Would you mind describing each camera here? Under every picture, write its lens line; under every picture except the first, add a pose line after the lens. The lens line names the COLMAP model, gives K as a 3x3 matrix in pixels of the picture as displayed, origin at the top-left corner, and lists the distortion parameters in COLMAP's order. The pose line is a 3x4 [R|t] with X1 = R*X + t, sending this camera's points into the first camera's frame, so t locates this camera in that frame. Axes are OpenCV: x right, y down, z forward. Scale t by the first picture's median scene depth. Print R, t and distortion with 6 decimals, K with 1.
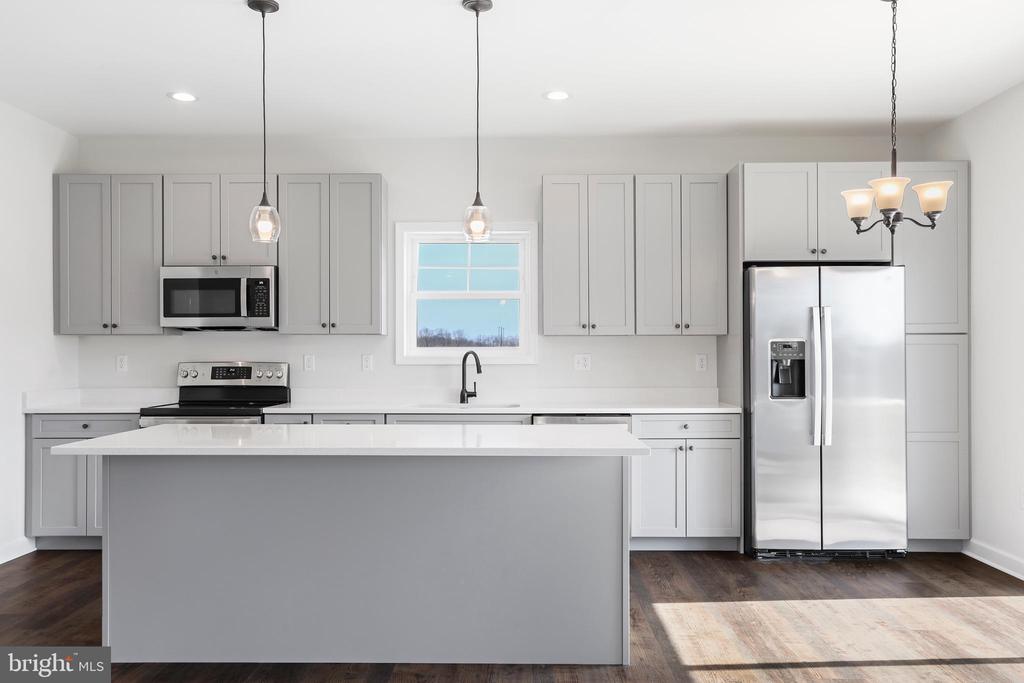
lens RADIAL K [[822.8, 0, 510.2], [0, 822.8, 353.2], [0, 0, 1]] dist [0.015808, 0.006290]
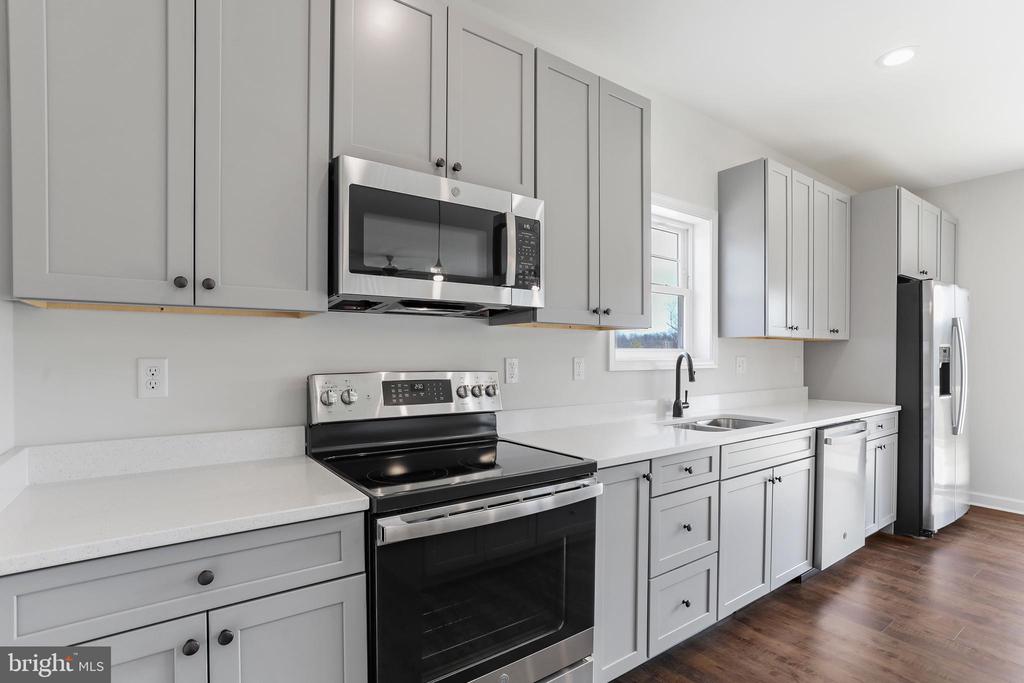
lens RADIAL K [[495.0, 0, 516.8], [0, 495.0, 355.5], [0, 0, 1]] dist [-0.062363, 0.025699]
pose [[0.804962, 0.002213, 0.593322, -0.506791], [-0.006320, 0.999968, 0.004846, -0.001881], [-0.593293, -0.007651, 0.804951, 0.745230]]
